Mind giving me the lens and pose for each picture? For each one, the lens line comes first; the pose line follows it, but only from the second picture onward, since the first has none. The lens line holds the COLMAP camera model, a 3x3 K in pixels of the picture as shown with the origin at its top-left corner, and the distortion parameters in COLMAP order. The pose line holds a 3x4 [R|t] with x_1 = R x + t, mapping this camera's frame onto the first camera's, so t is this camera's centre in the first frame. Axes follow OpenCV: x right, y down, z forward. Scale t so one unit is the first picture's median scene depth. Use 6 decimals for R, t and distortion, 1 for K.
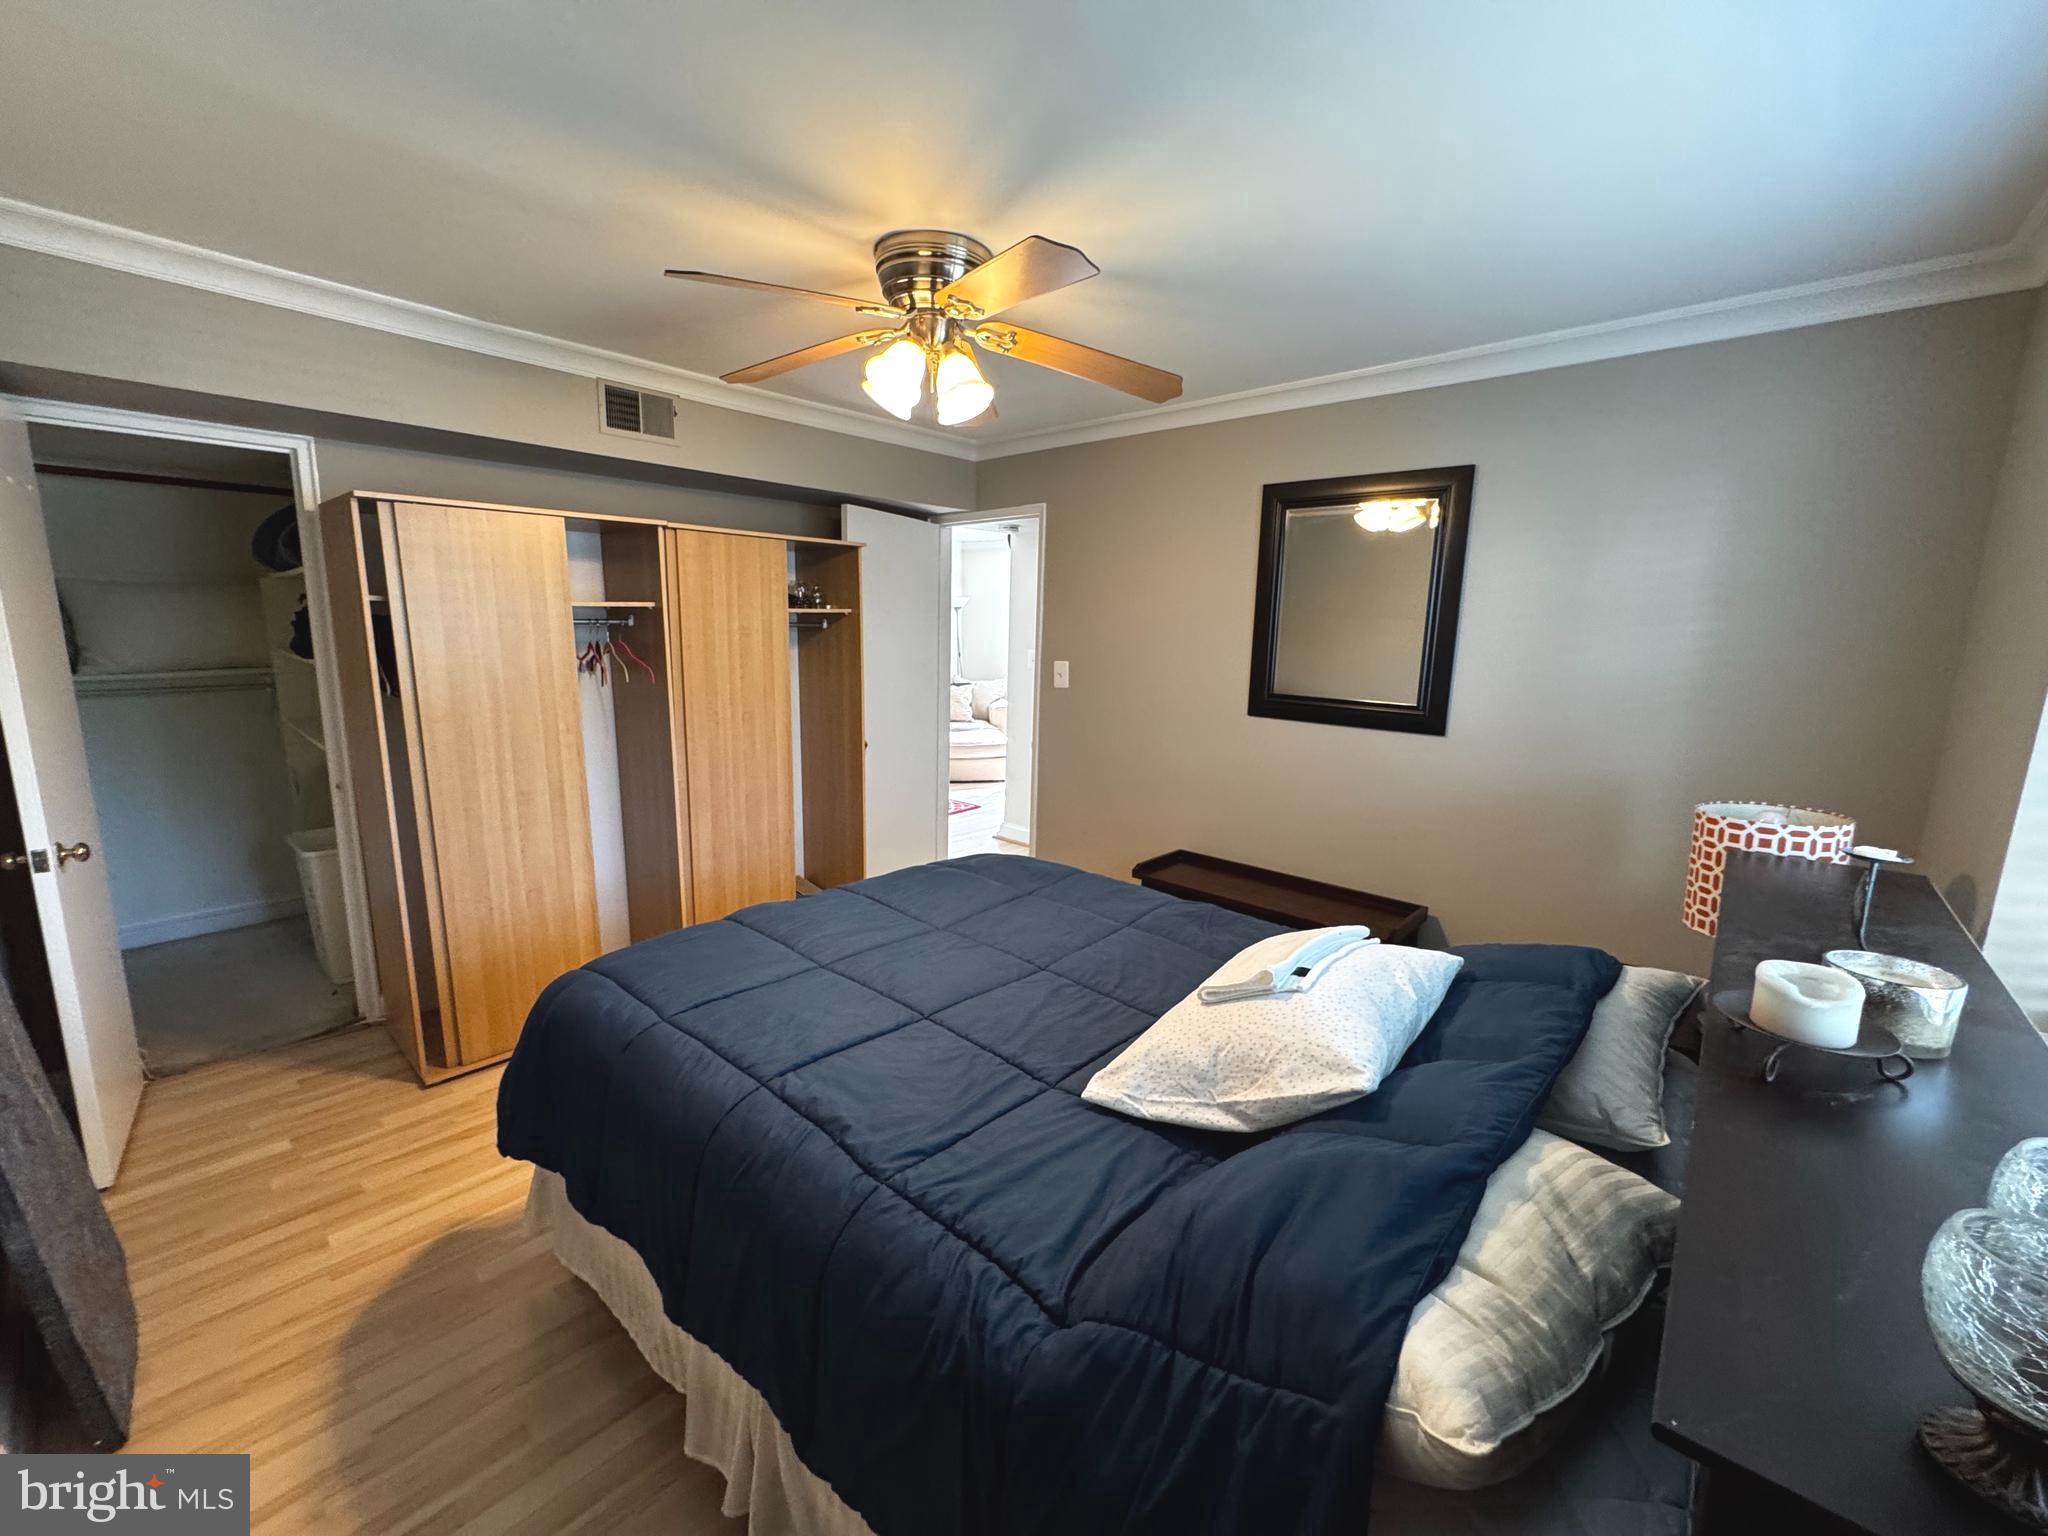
lens RADIAL K [[818.6, 0, 1024.0], [0, 818.6, 768.0], [0, 0, 1]] dist [-0.002864, 0.000677]
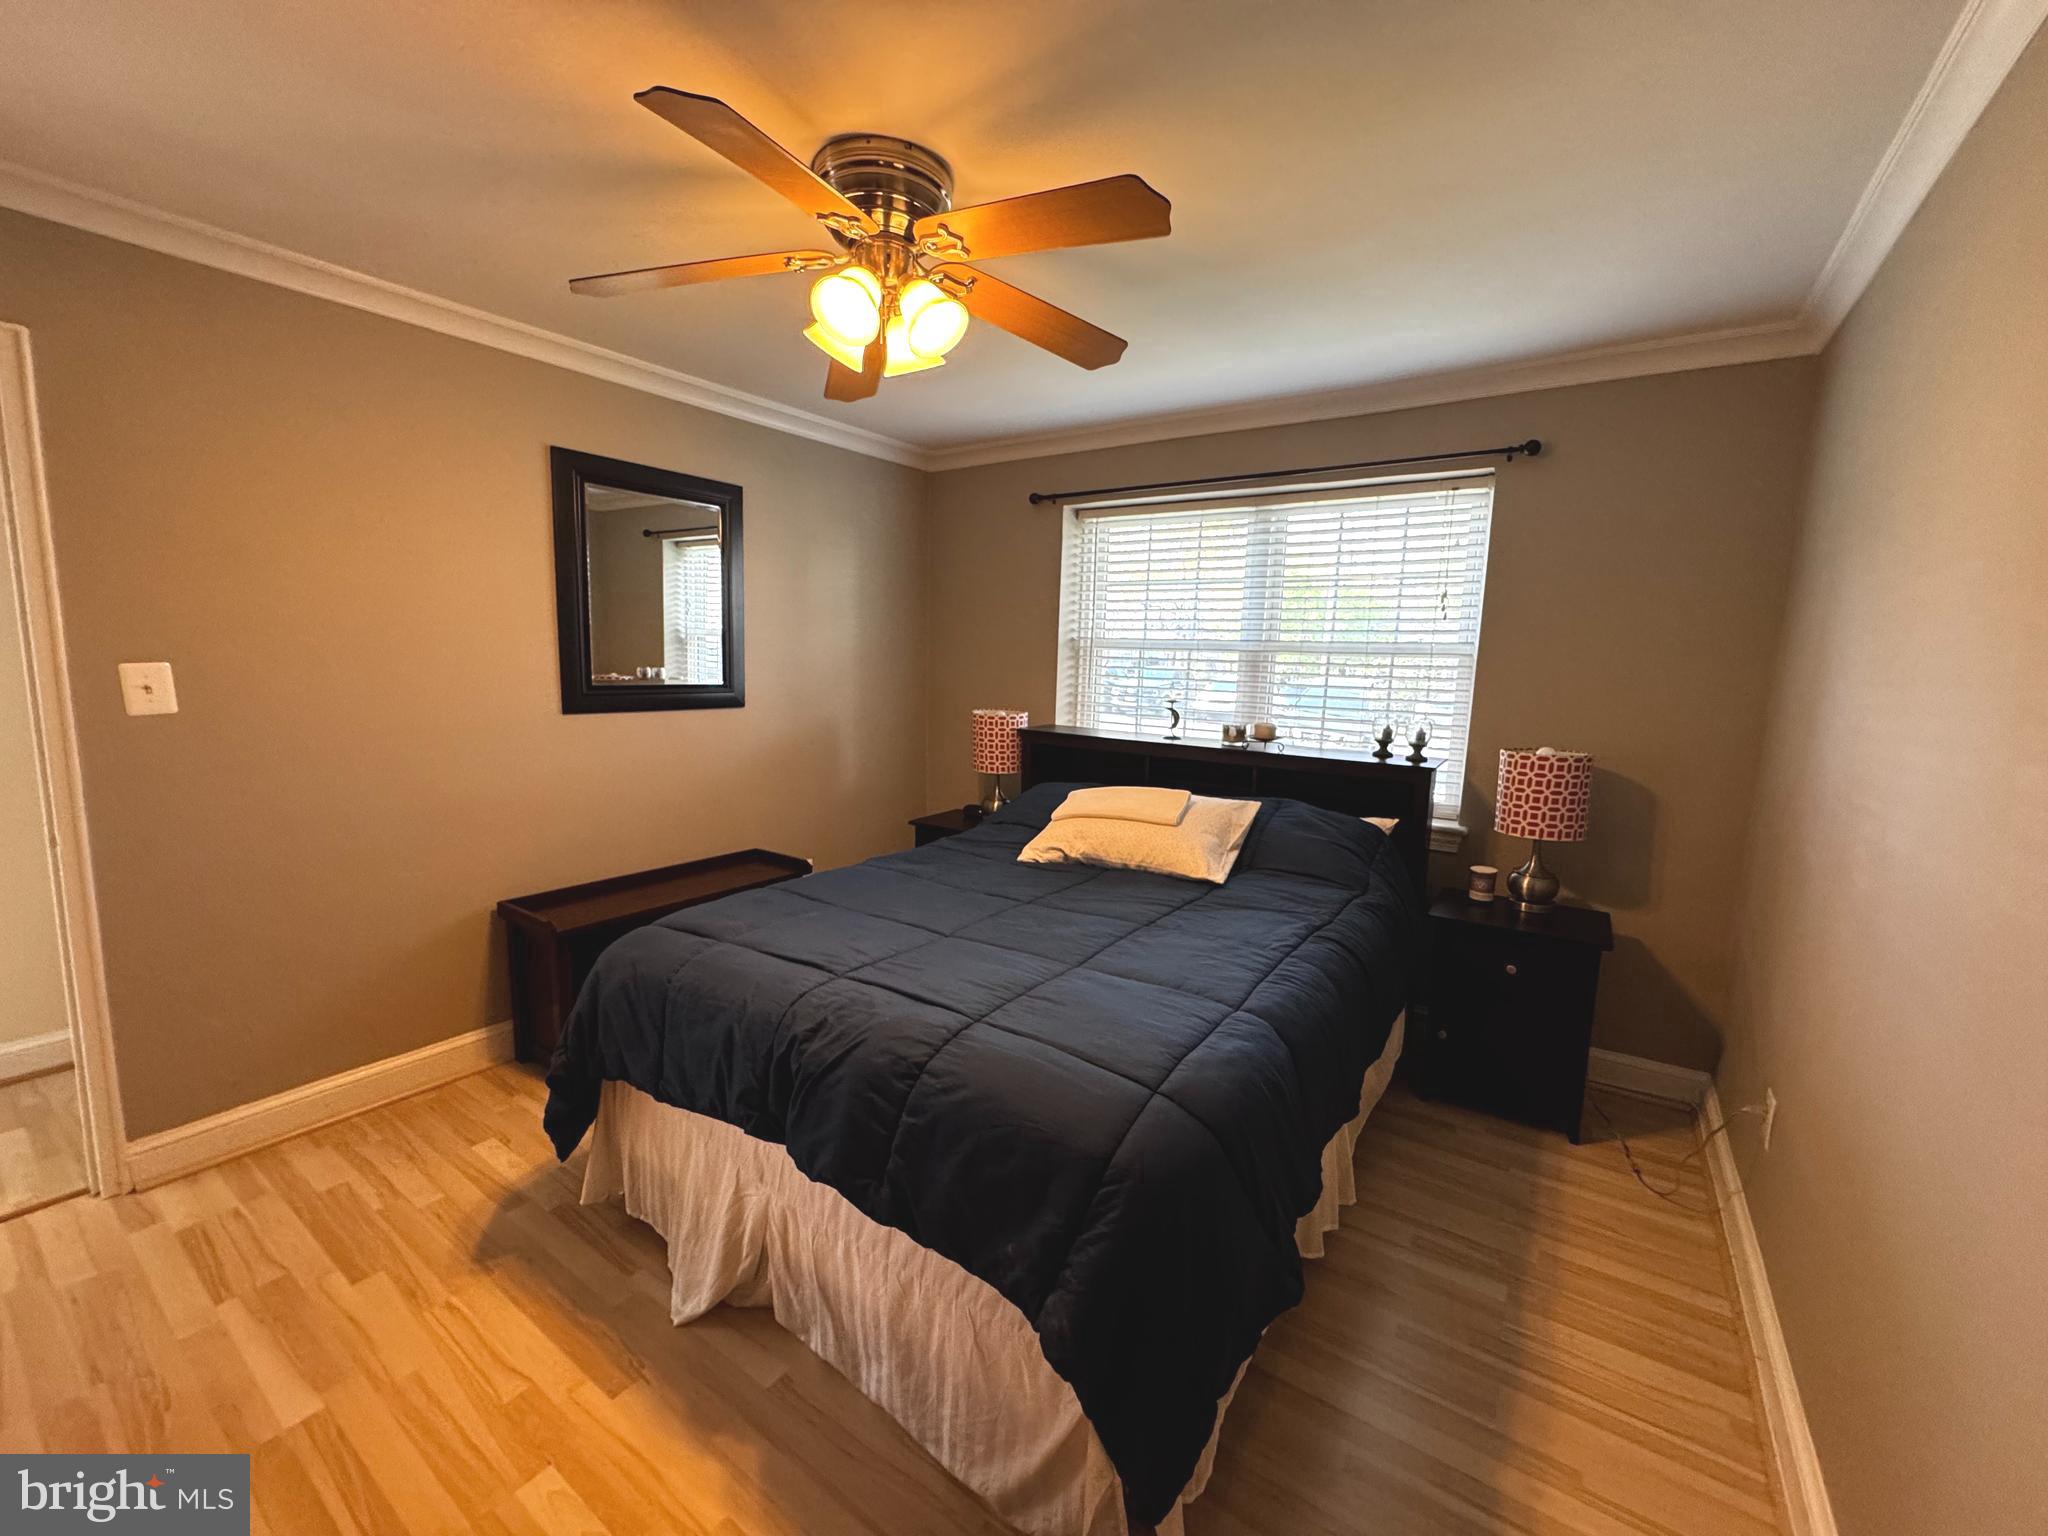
lens RADIAL K [[825.1, 0, 1031.5], [0, 825.1, 764.5], [0, 0, 1]] dist [0.054760, 0.000061]
pose [[-0.135103, -0.155052, 0.978625, -0.803587], [0.150398, 0.973026, 0.174928, -0.118541], [-0.979351, 0.170817, -0.108139, 0.773872]]
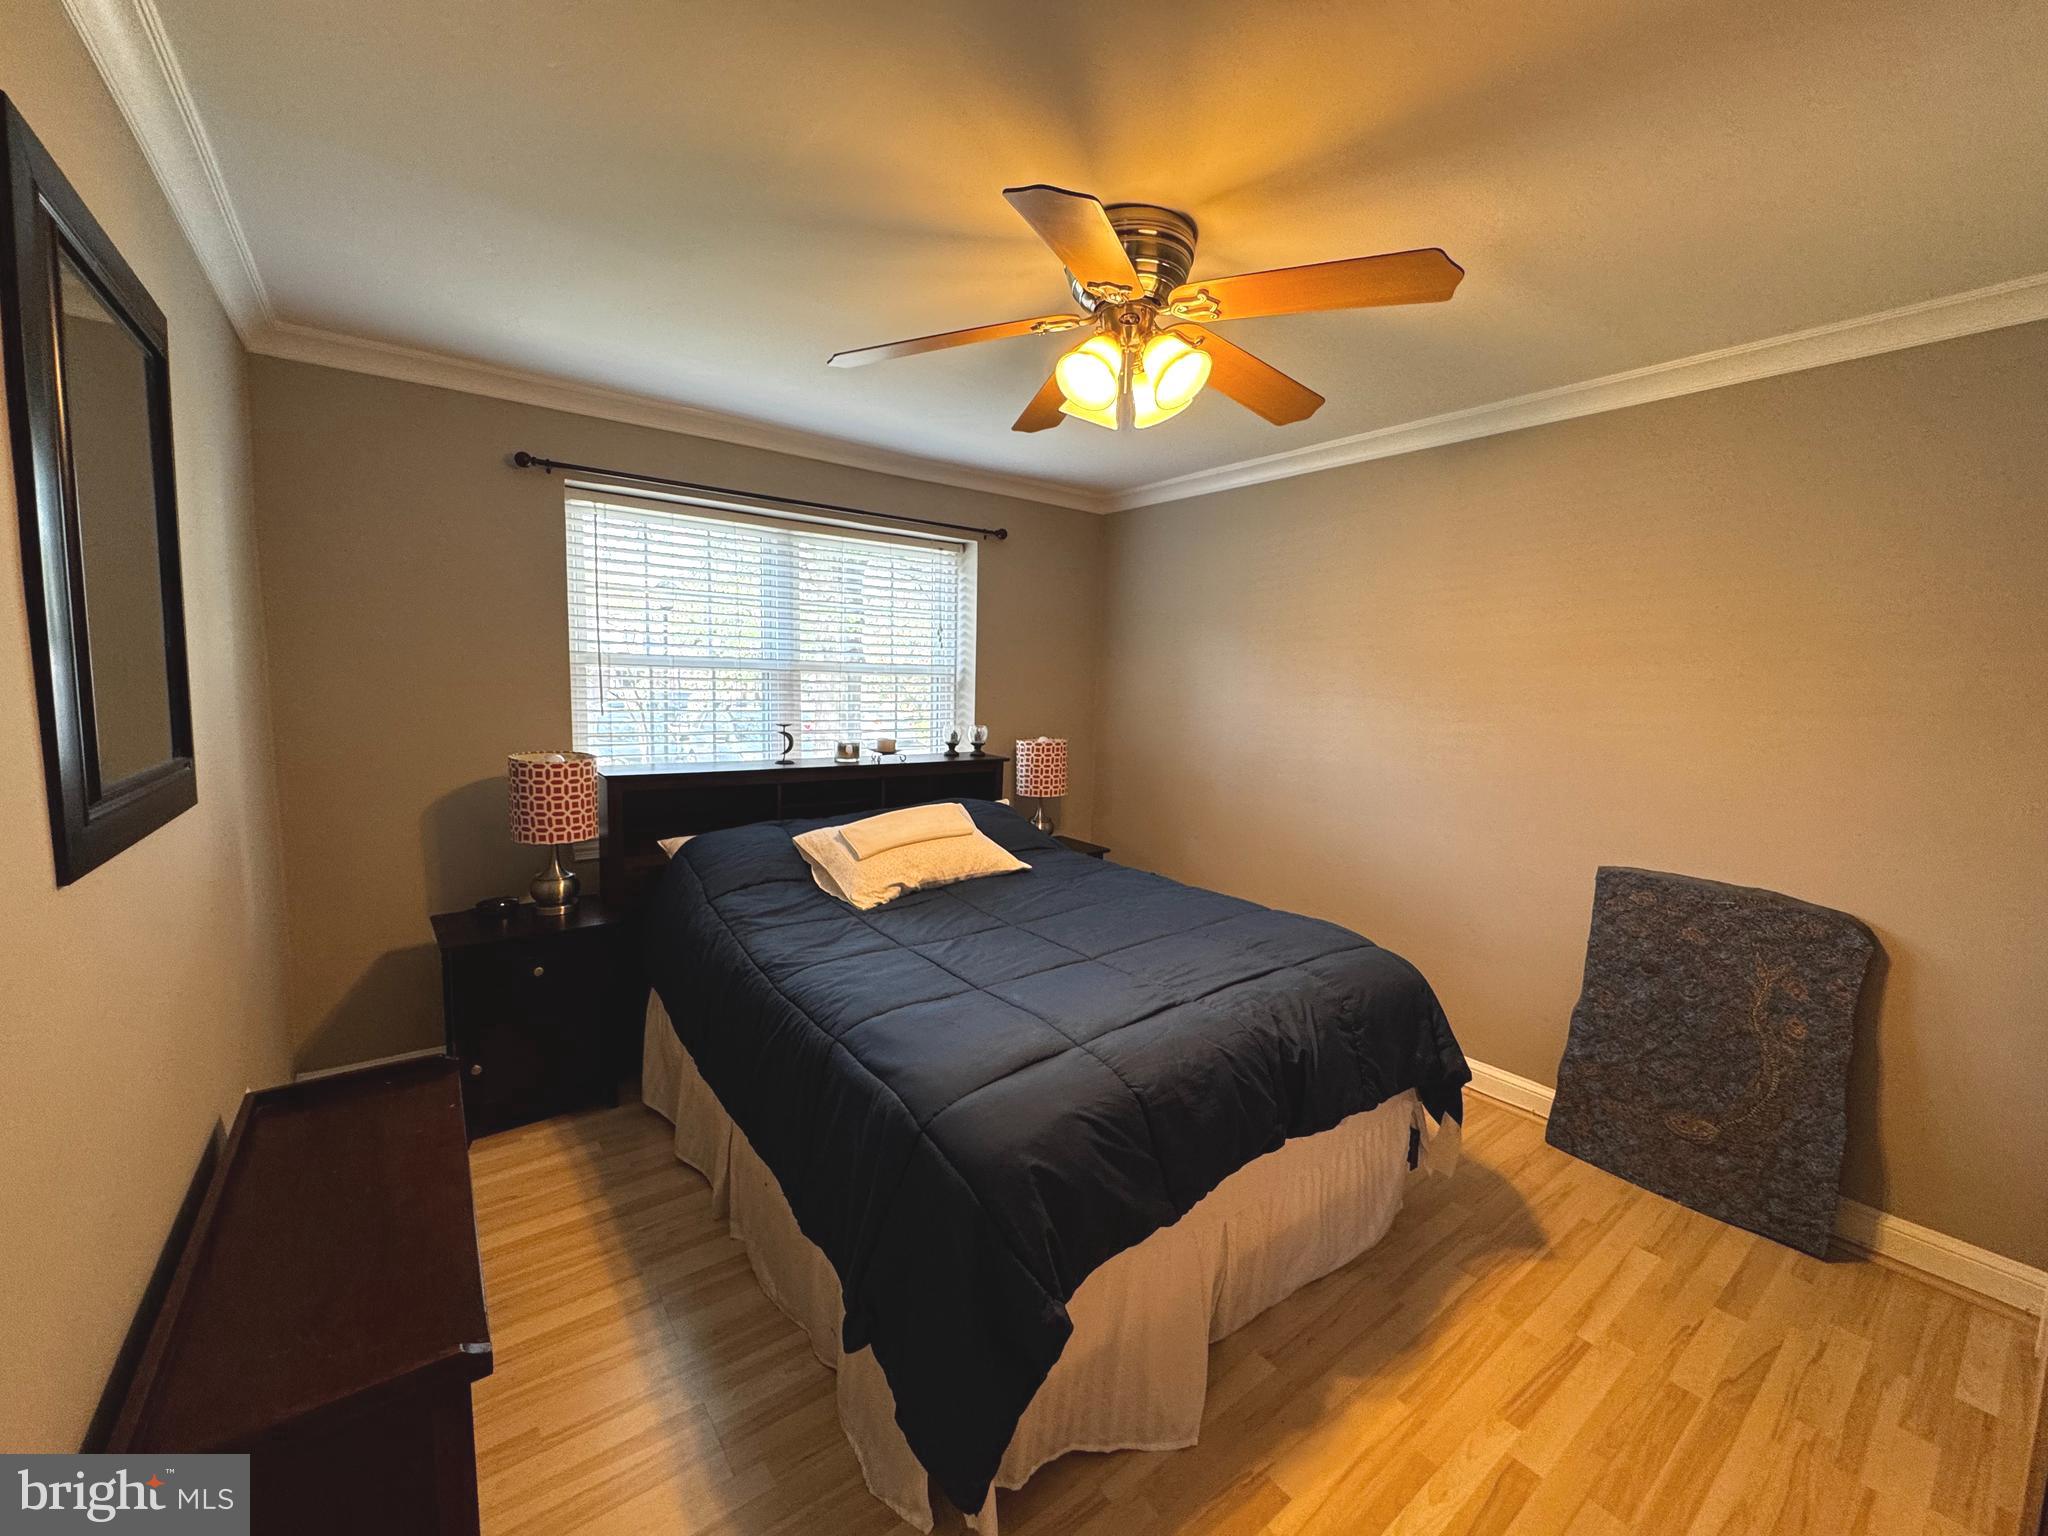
lens RADIAL K [[818.6, 0, 1024.0], [0, 818.6, 768.0], [0, 0, 1]] dist [-0.002864, 0.000677]
pose [[-0.981126, -0.052947, 0.185979, -0.163892], [0.001220, 0.960068, 0.279764, -0.226586], [-0.193365, 0.274711, -0.941883, 1.458693]]
